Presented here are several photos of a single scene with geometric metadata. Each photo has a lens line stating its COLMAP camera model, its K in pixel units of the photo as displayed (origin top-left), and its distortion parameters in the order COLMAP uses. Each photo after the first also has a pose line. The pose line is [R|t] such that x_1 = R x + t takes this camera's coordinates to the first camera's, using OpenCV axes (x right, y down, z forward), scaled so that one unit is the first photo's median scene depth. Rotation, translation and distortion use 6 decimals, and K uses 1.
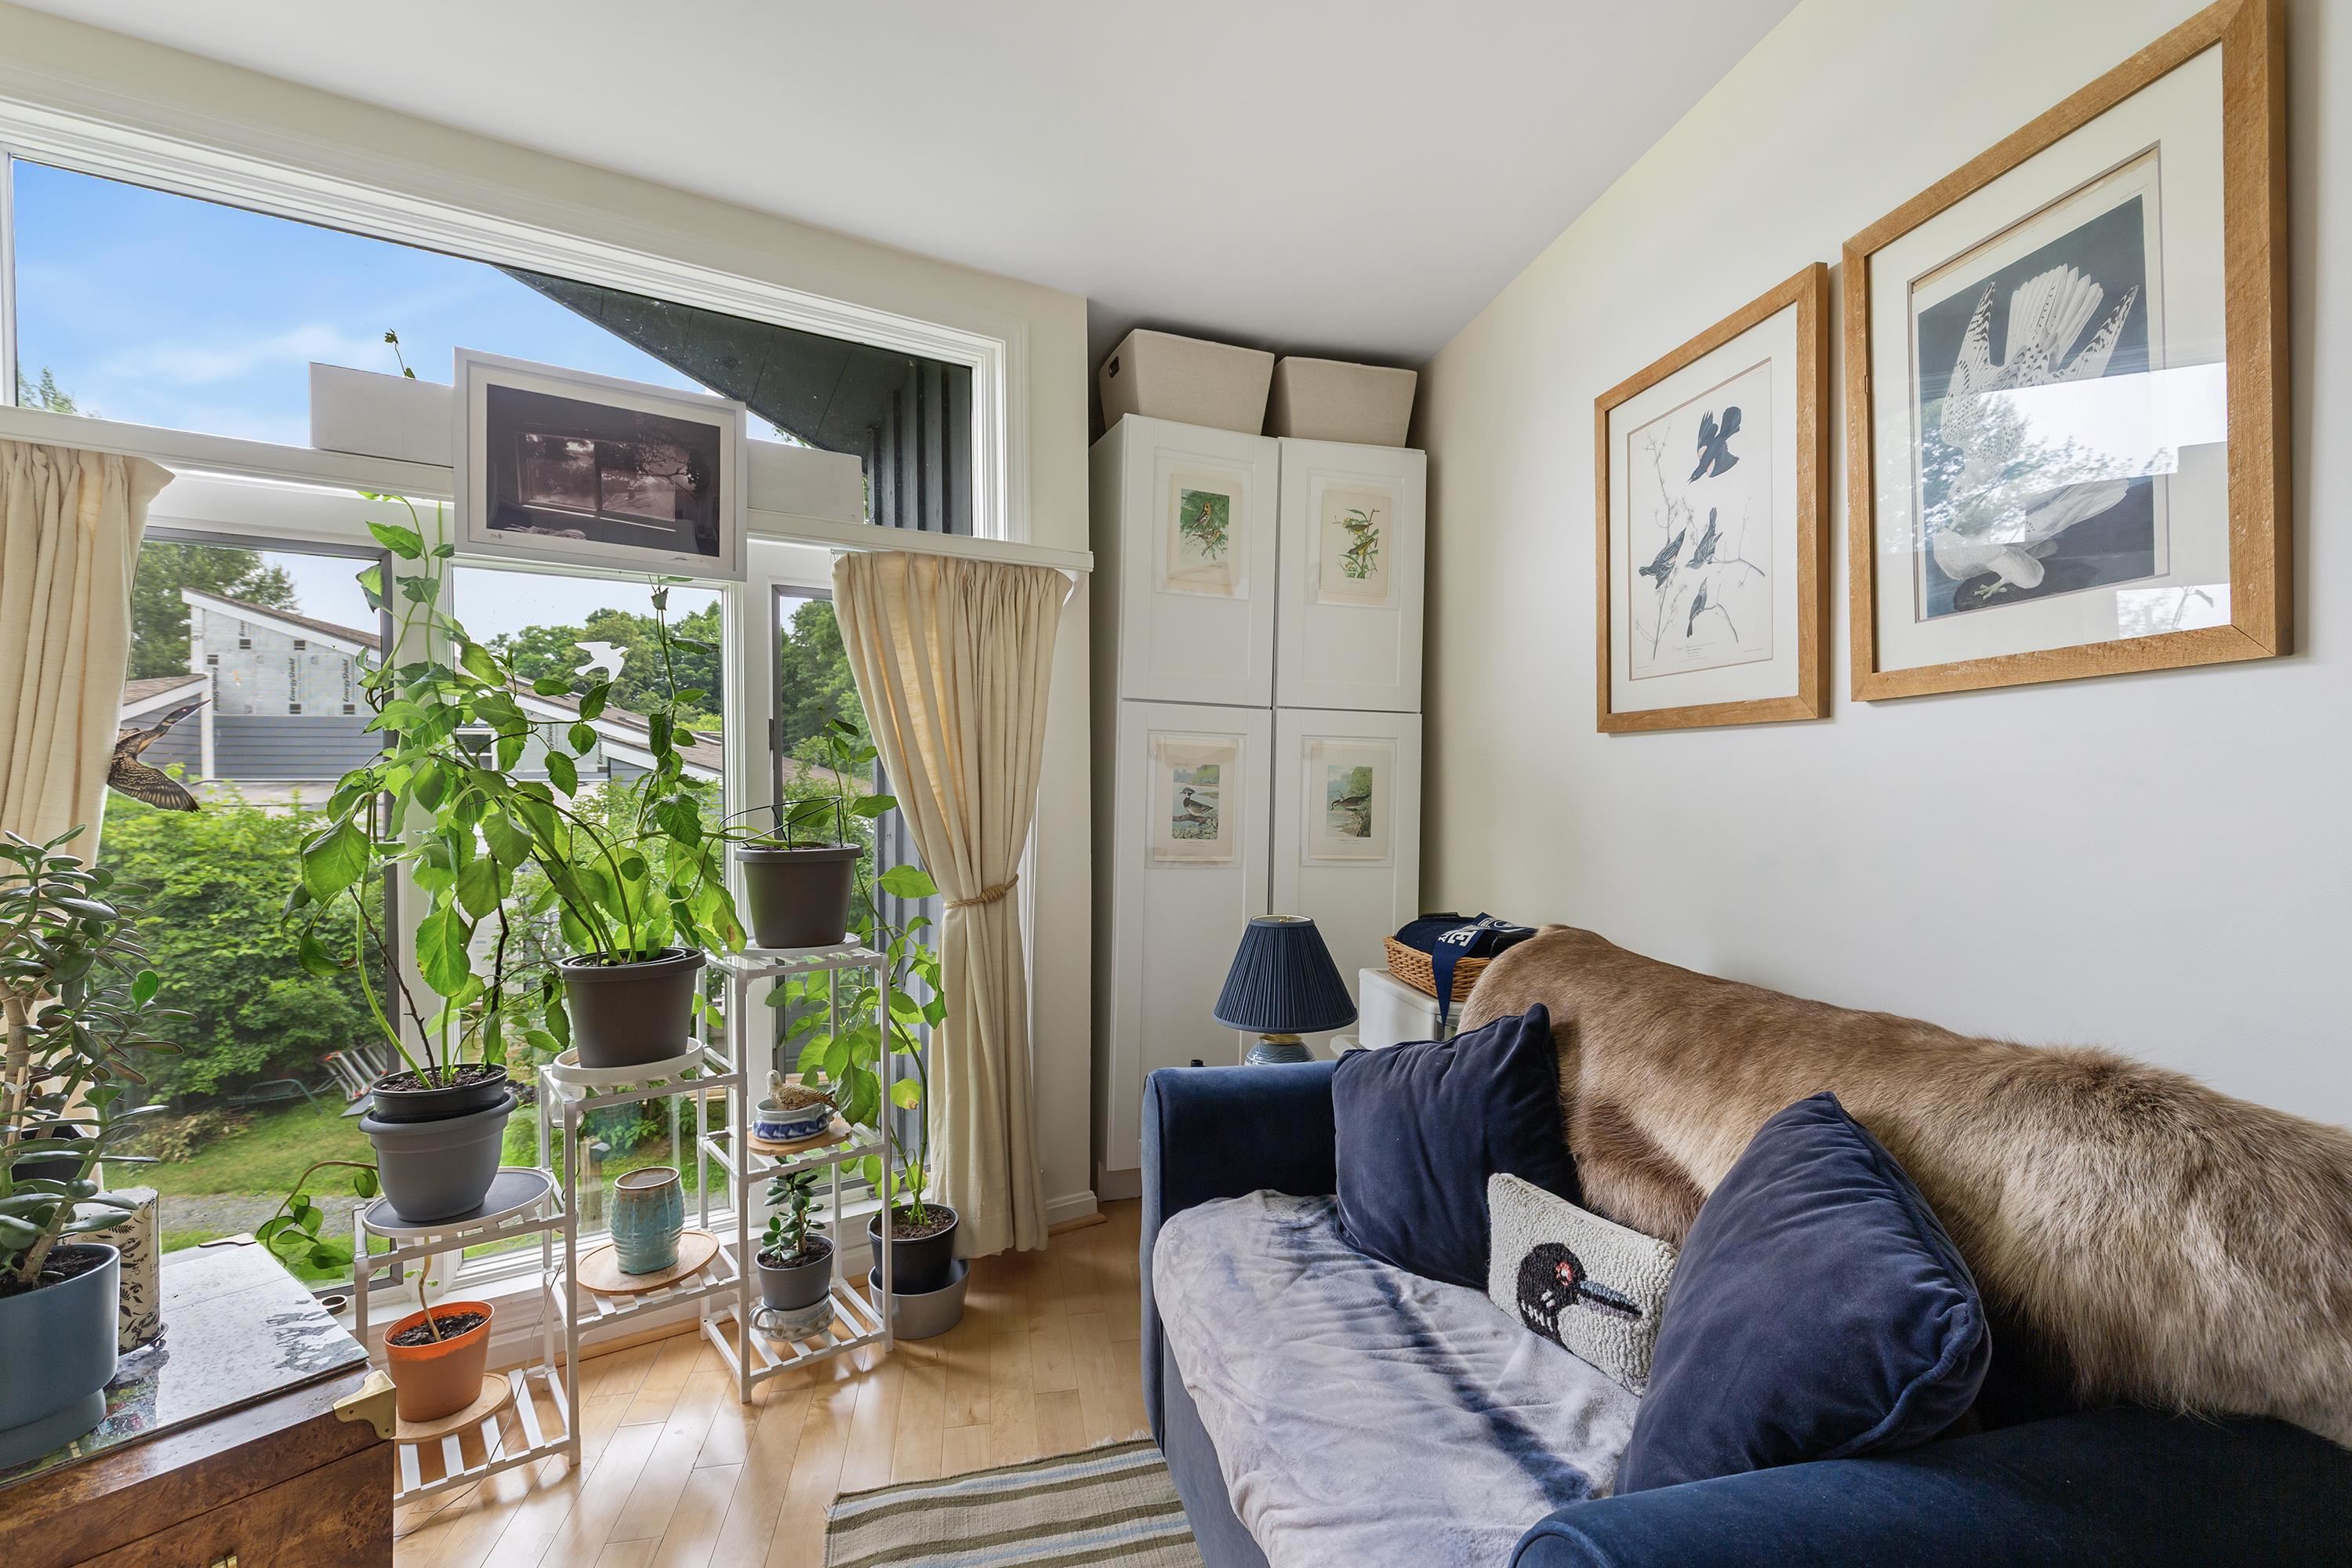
lens RADIAL K [[1057.3, 0, 1178.8], [0, 1057.3, 792.1], [0, 0, 1]] dist [0.001314, 0.000081]
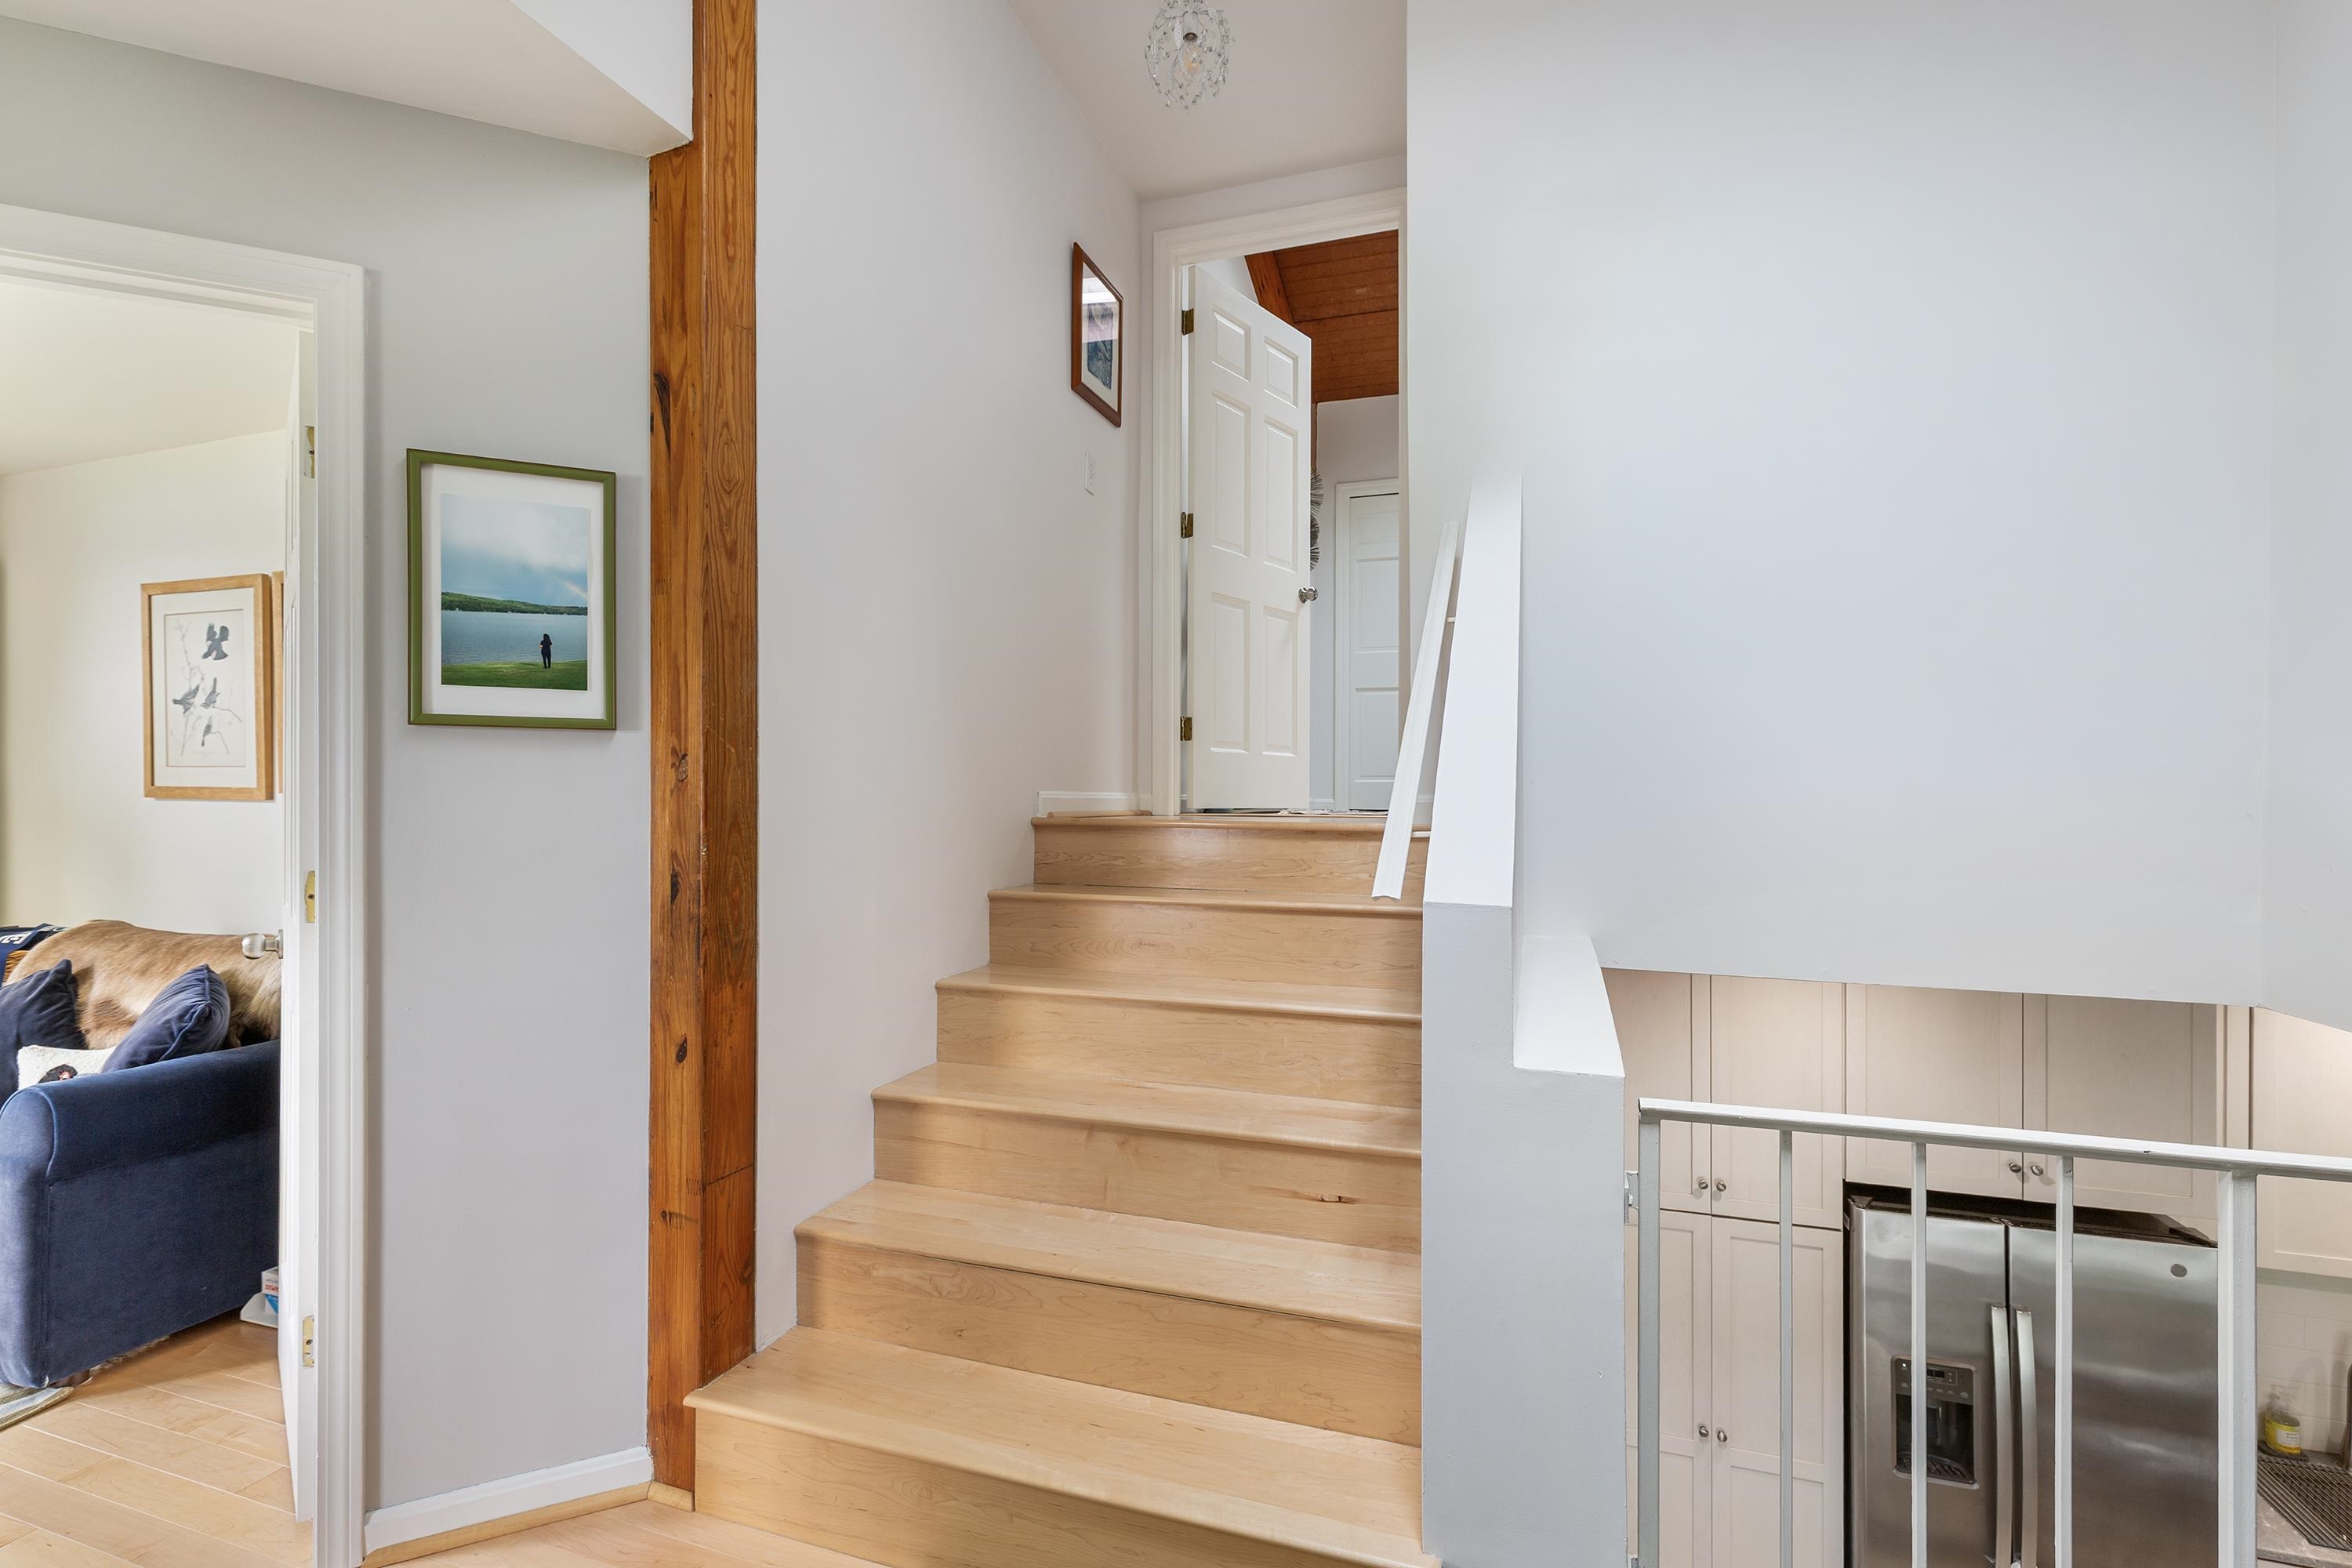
lens RADIAL K [[1057.3, 0, 1178.8], [0, 1057.3, 792.1], [0, 0, 1]] dist [0.001314, 0.000081]
pose [[0.491382, 0.002544, 0.870940, -0.286128], [0.006663, 0.999955, -0.006680, -0.059589], [-0.870919, 0.009085, 0.491343, -1.472506]]
